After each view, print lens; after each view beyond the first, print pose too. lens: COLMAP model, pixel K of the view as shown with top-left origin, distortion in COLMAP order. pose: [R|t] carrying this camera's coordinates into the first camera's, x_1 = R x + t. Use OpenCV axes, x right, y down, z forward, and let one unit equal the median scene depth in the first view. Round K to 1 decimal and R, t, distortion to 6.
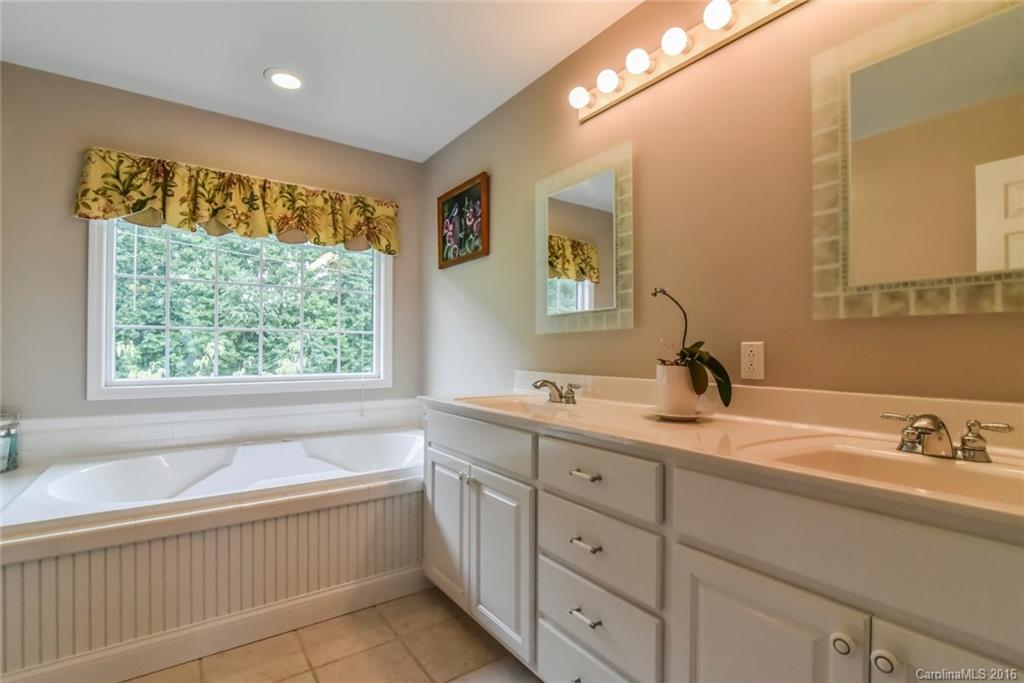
lens RADIAL K [[483.5, 0, 509.3], [0, 483.5, 344.7], [0, 0, 1]] dist [-0.021034, 0.000075]
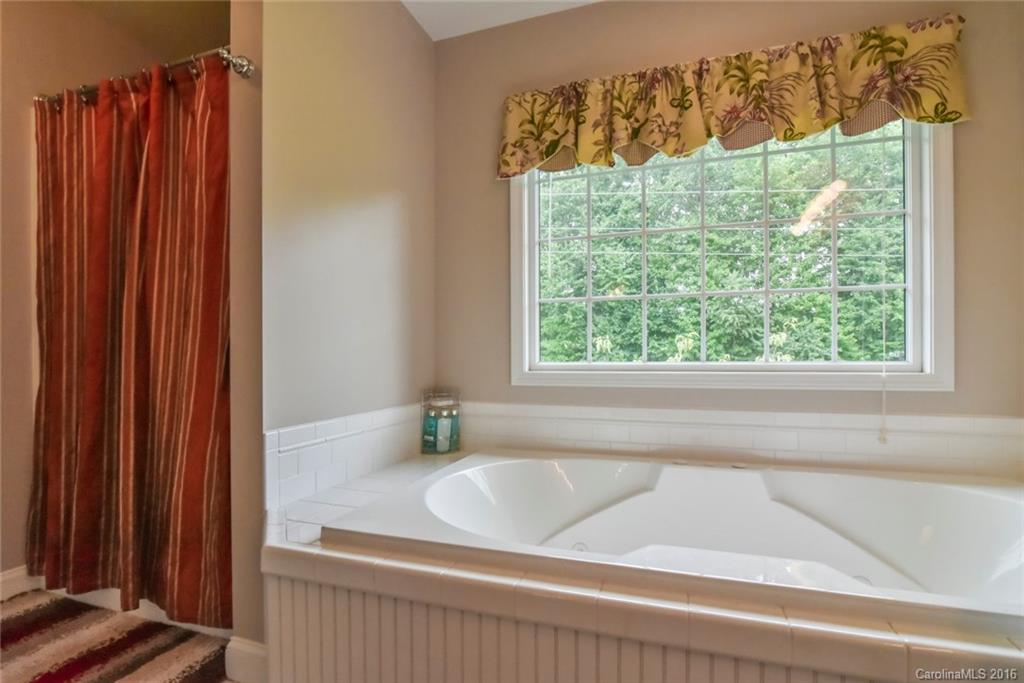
lens RADIAL K [[495.8, 0, 512.4], [0, 495.8, 359.2], [0, 0, 1]] dist [-0.022753, 0.001562]
pose [[0.592628, 0.000767, -0.805476, -0.125737], [0.011330, 0.999893, 0.009288, 0.052569], [0.805396, -0.014631, 0.592556, 0.394472]]
